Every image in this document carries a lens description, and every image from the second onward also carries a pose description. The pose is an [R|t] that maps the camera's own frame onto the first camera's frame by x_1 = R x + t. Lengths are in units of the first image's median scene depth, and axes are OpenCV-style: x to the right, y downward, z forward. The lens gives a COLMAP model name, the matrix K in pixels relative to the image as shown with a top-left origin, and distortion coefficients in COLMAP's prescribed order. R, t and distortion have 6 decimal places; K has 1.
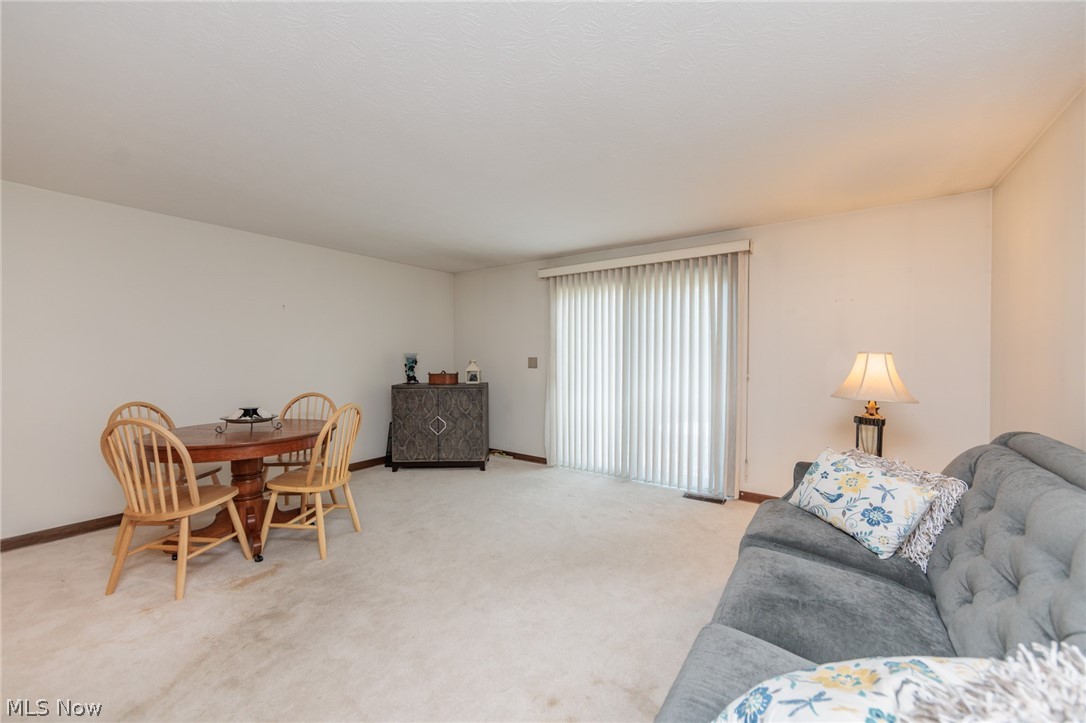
lens RADIAL K [[404.8, 0, 543.0], [0, 404.8, 361.5], [0, 0, 1]] dist [-0.000346, 0.000042]
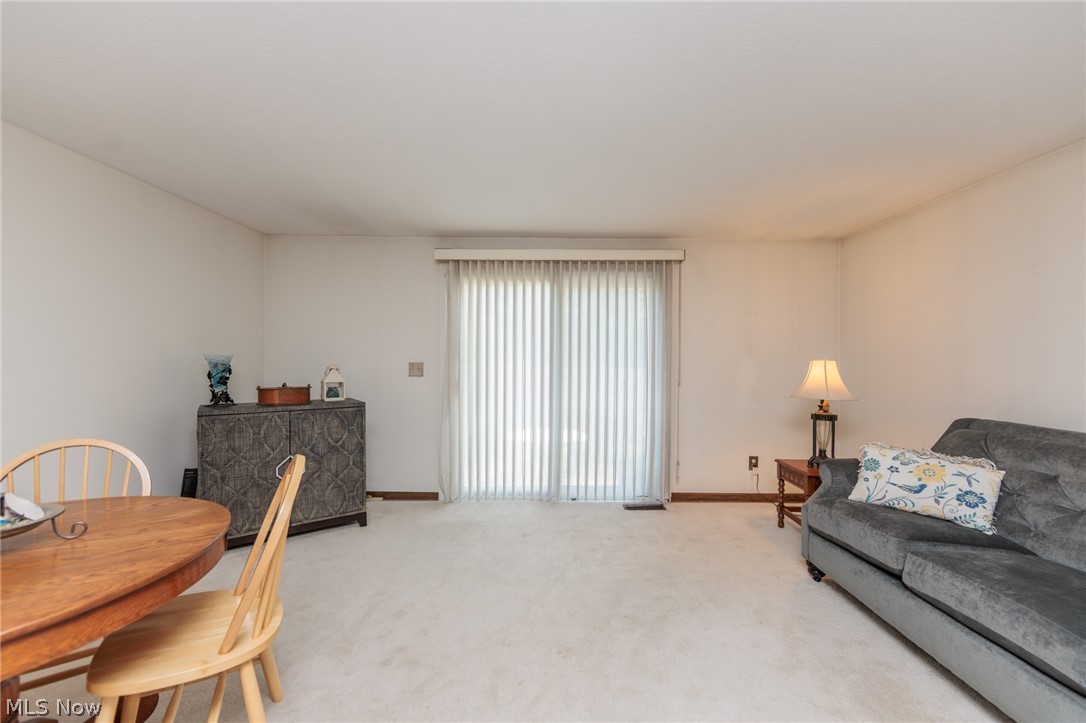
lens RADIAL K [[425.0, 0, 544.9], [0, 425.0, 359.7], [0, 0, 1]] dist [-0.000600, -0.000082]
pose [[0.829424, 0.003226, 0.558610, -0.330788], [0.004367, 0.999915, -0.012259, -0.005383], [-0.558603, 0.012607, 0.829340, 0.243500]]
